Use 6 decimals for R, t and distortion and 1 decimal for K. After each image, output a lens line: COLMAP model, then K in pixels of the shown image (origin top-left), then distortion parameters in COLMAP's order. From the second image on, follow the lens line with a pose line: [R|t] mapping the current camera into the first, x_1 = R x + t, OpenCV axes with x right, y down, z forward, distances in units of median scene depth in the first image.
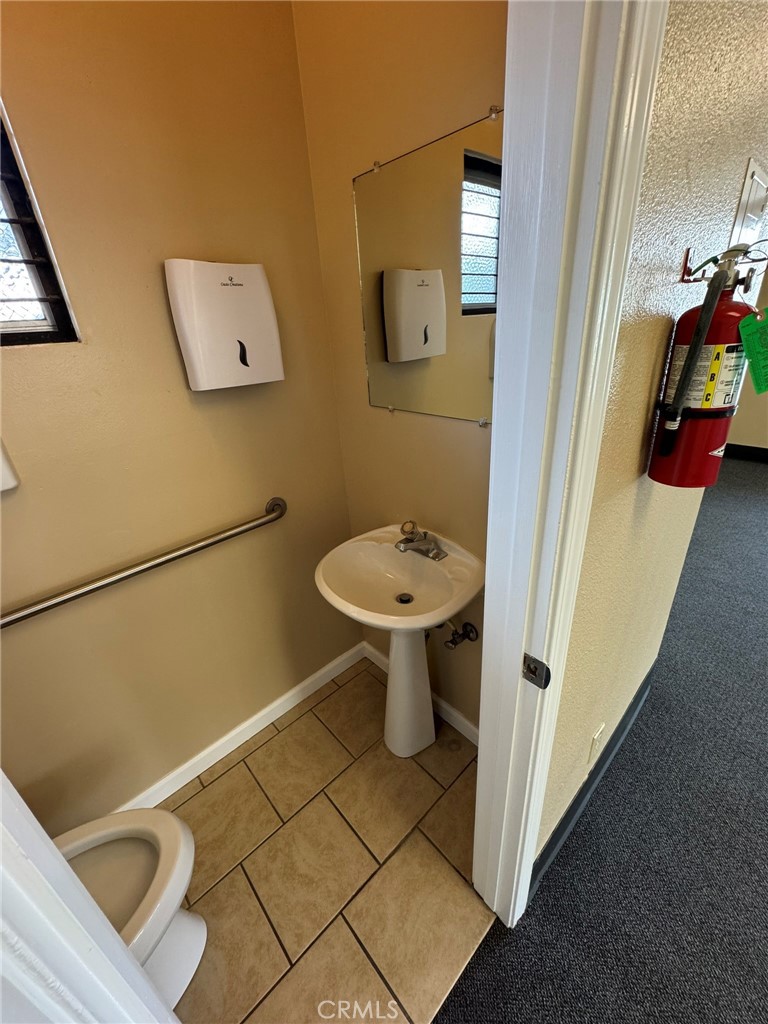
lens RADIAL K [[409.4, 0, 384.0], [0, 409.4, 512.0], [0, 0, 1]] dist [0.000030, -0.000022]
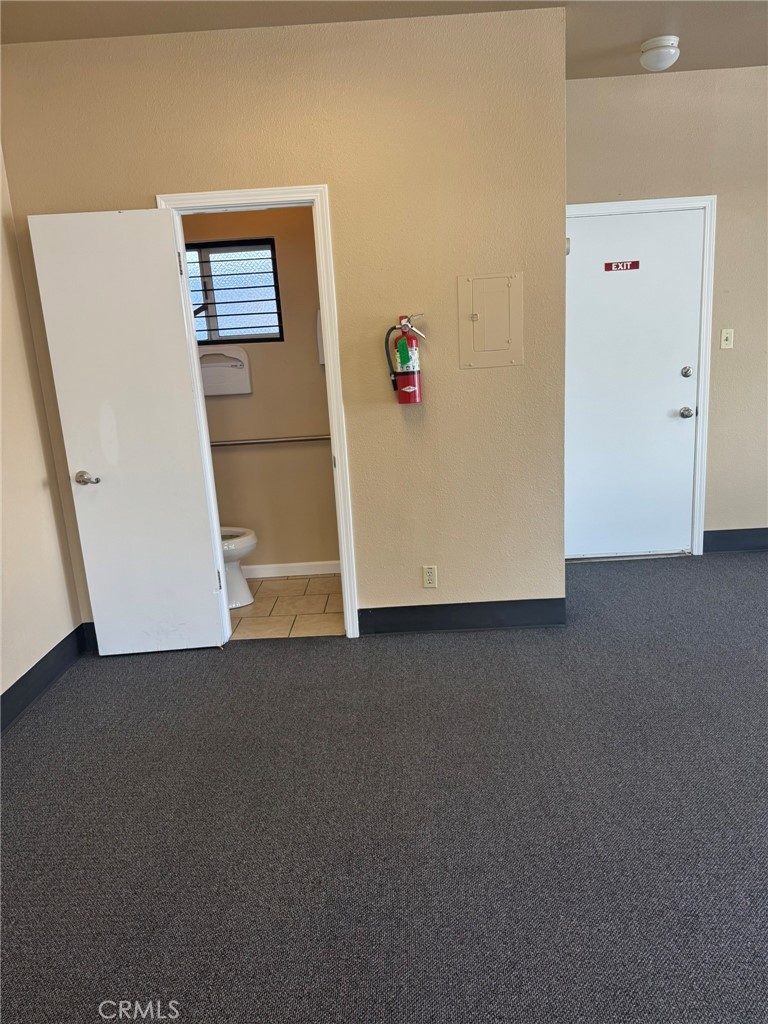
lens RADIAL K [[710.9, 0, 384.0], [0, 710.9, 512.0], [0, 0, 1]] dist [0.004336, 0.000650]
pose [[0.722172, 0.175356, -0.669117, 2.340026], [-0.276203, 0.959973, -0.046523, 0.520386], [0.634176, 0.218409, 0.741699, -1.355479]]
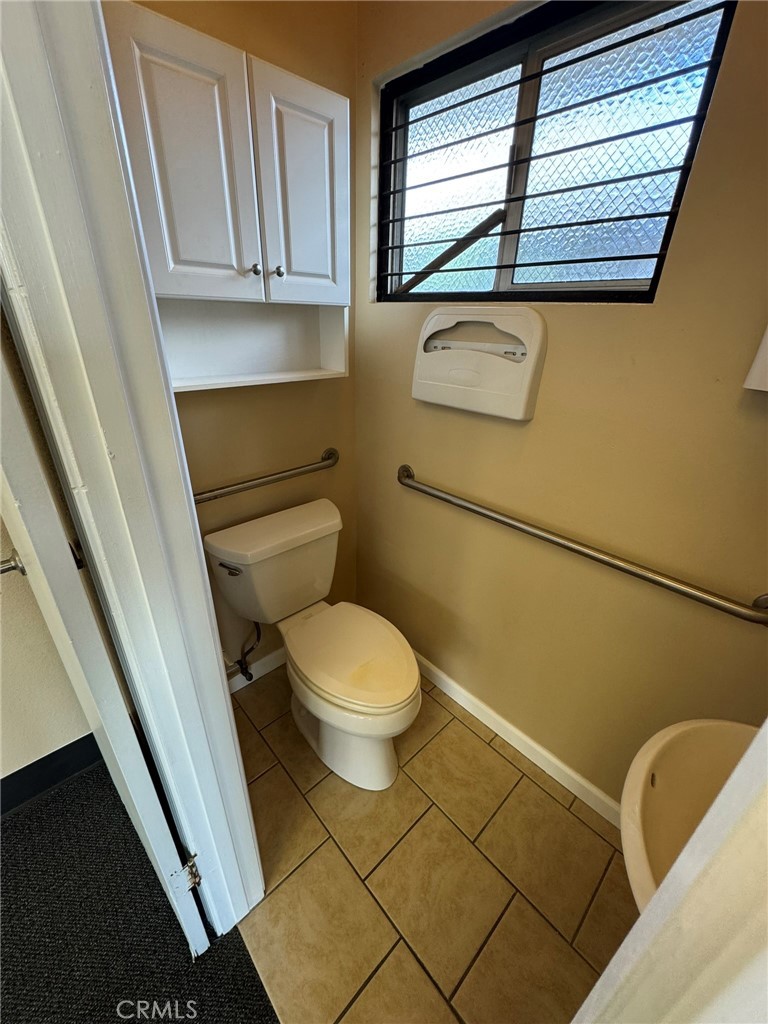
lens RADIAL K [[408.9, 0, 384.0], [0, 408.9, 512.0], [0, 0, 1]] dist [-0.000158, 0.000067]
pose [[0.006649, 0.489519, -0.871967, 0.220603], [-0.448291, 0.780913, 0.434983, -0.152024], [0.893863, 0.388002, 0.224639, 0.369365]]
